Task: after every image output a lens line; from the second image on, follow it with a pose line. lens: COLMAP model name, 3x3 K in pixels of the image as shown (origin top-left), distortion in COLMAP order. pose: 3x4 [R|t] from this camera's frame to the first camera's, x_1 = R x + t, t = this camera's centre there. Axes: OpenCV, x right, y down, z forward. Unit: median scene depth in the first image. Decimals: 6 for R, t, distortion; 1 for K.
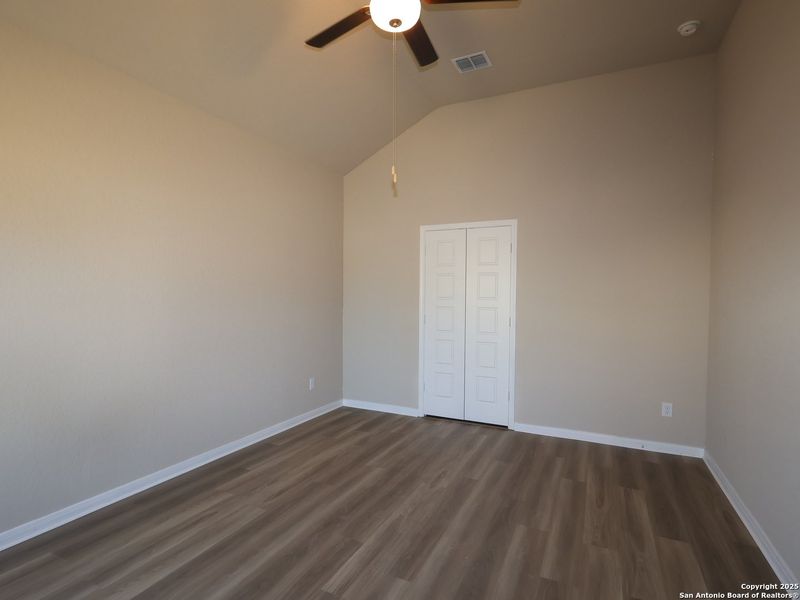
lens RADIAL K [[425.6, 0, 402.0], [0, 425.6, 299.7], [0, 0, 1]] dist [-0.000583, 0.000429]
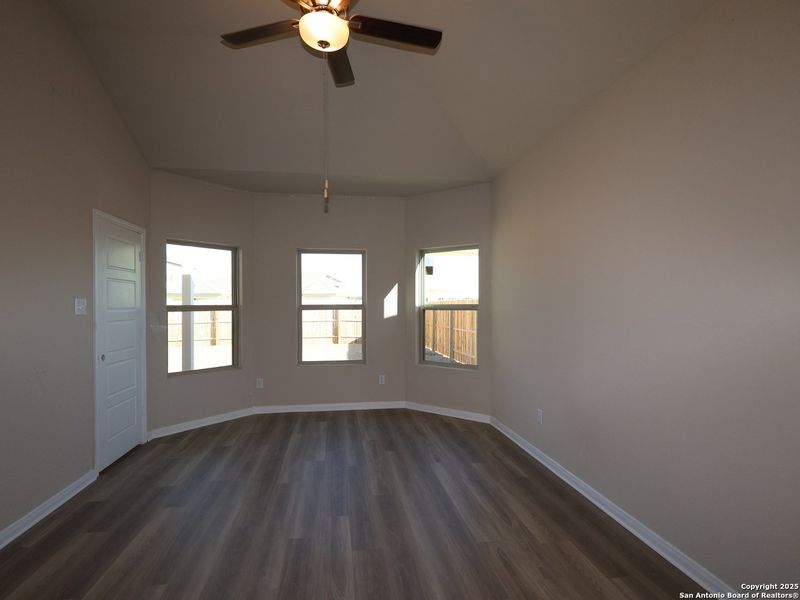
lens RADIAL K [[426.9, 0, 395.5], [0, 426.9, 303.6], [0, 0, 1]] dist [-0.003845, -0.000468]
pose [[-0.840068, -0.006983, -0.542437, 0.307589], [-0.007114, 0.999973, -0.001856, -0.015029], [0.542435, 0.002300, -0.840095, 1.544459]]
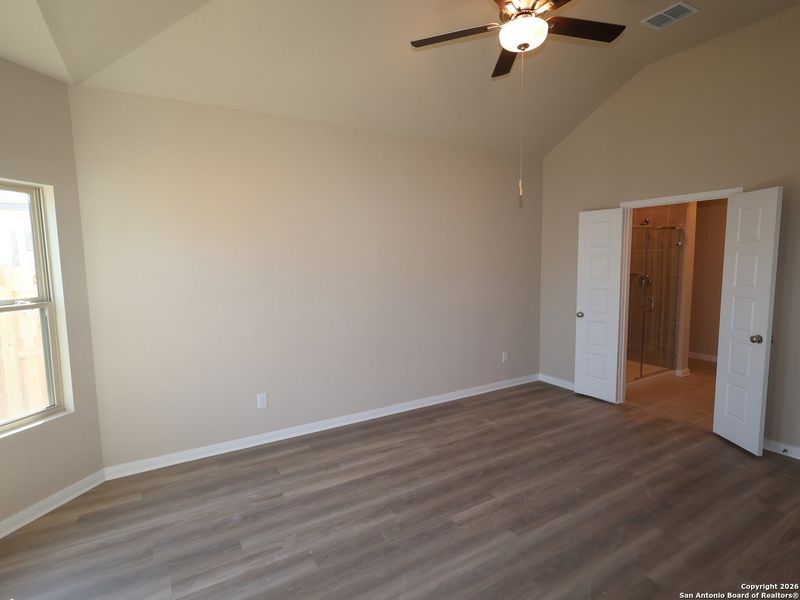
lens RADIAL K [[420.8, 0, 398.3], [0, 420.8, 303.1], [0, 0, 1]] dist [-0.000824, 0.001287]
pose [[0.830287, 0.038888, -0.555977, 0.265684], [0.015214, 0.995610, 0.092359, -0.080470], [0.557128, -0.085143, 0.826050, -0.086919]]
